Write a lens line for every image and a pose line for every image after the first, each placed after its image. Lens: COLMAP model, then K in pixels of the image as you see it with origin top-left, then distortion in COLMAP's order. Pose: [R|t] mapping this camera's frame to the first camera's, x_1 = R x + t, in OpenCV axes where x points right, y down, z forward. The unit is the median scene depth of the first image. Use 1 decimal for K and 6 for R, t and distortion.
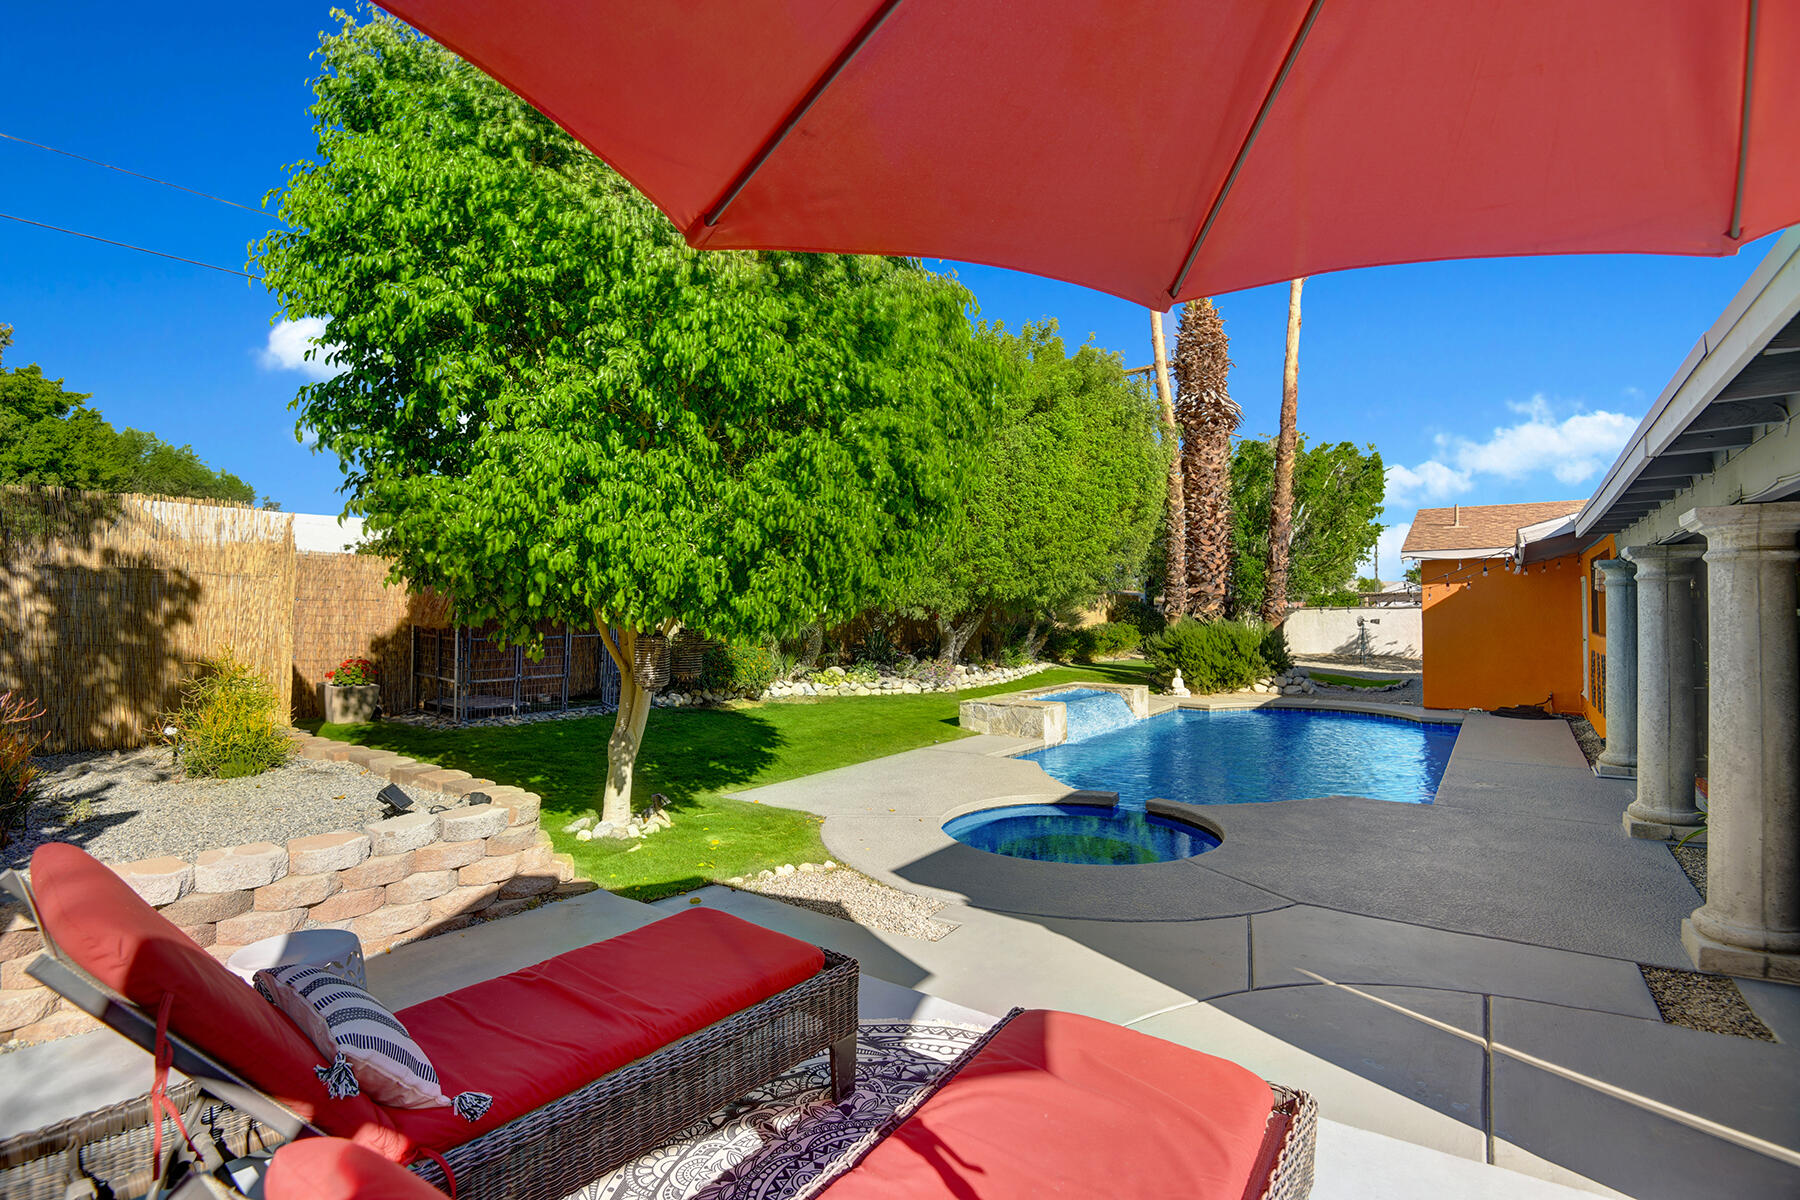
lens RADIAL K [[832.8, 0, 911.6], [0, 832.8, 582.2], [0, 0, 1]] dist [0.009949, -0.031550]
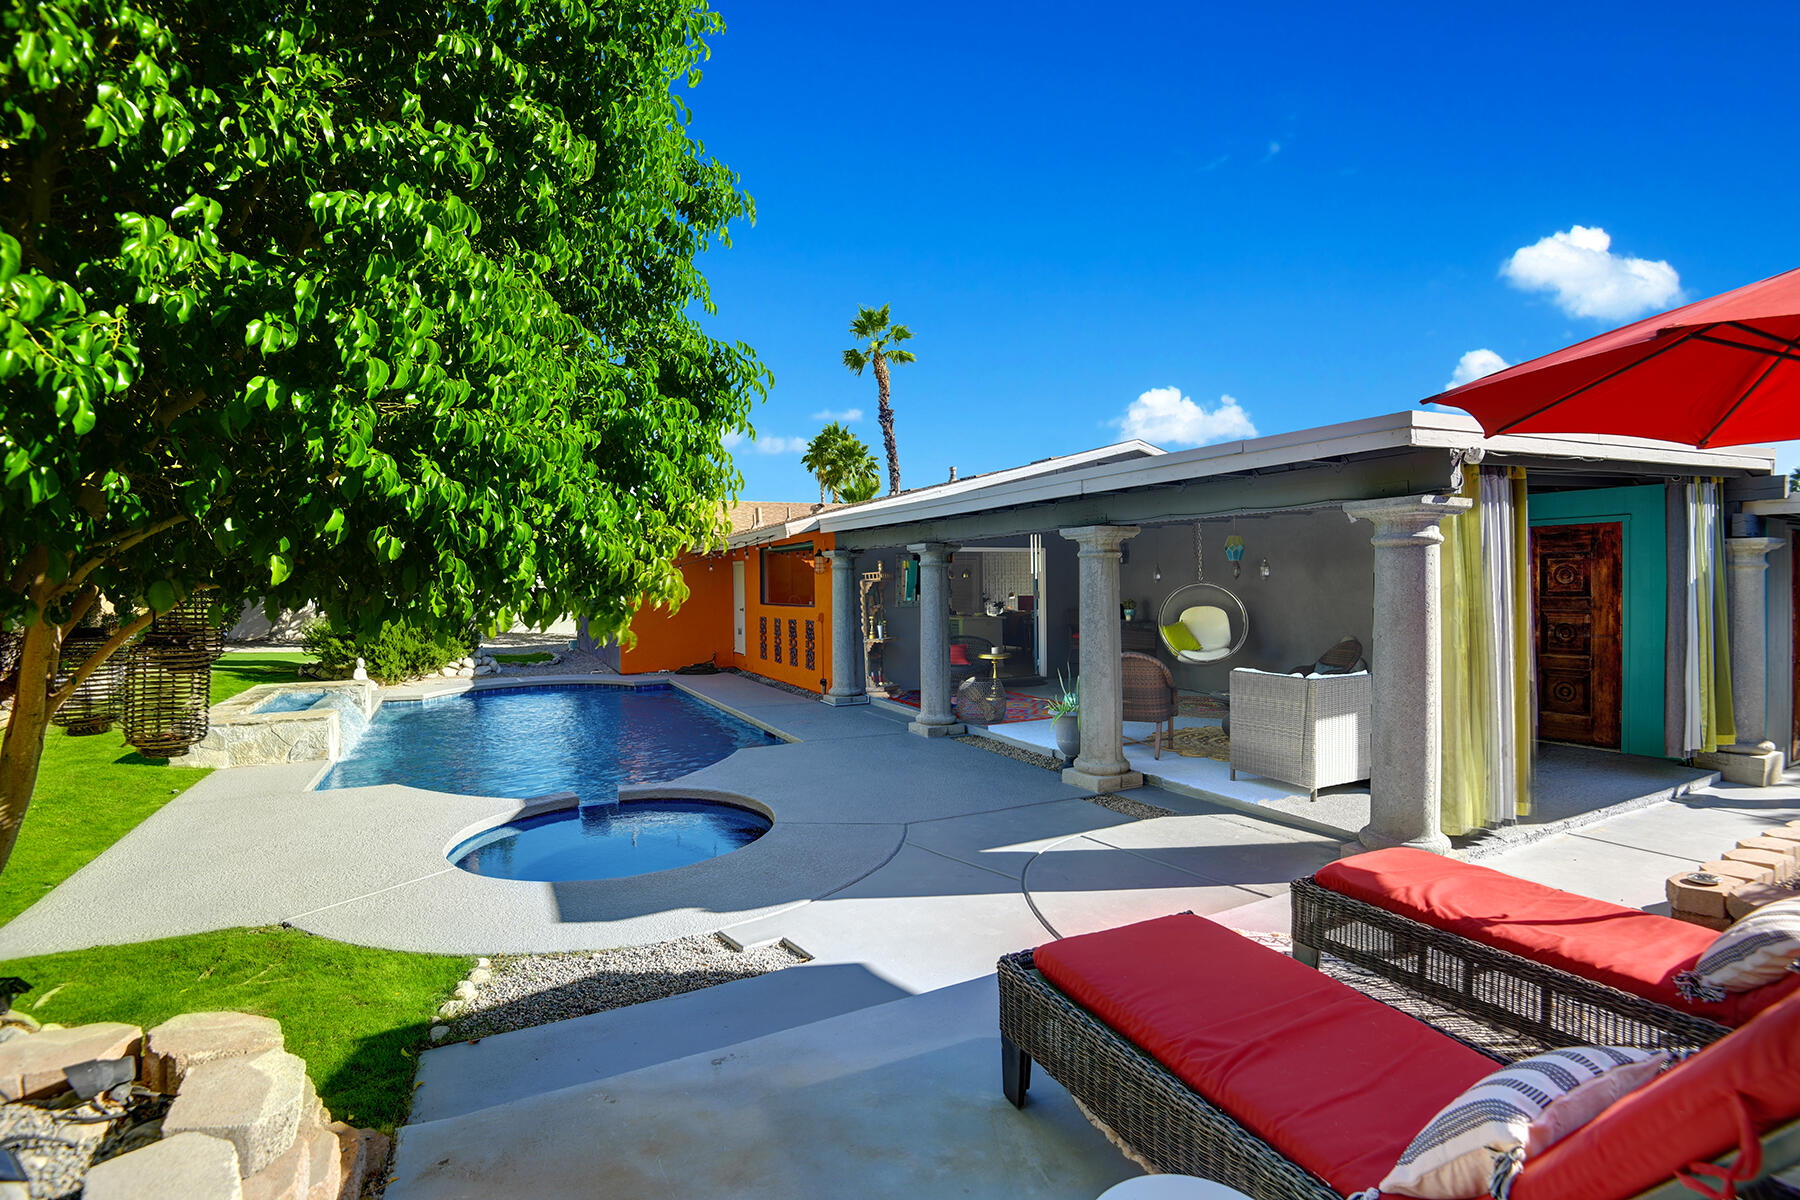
lens RADIAL K [[832.8, 0, 911.6], [0, 832.8, 582.2], [0, 0, 1]] dist [0.009949, -0.031550]
pose [[0.442754, 0.002469, 0.896640, -0.196253], [-0.026557, 0.999594, 0.010361, 0.004677], [-0.896250, -0.028399, 0.442639, 0.141861]]
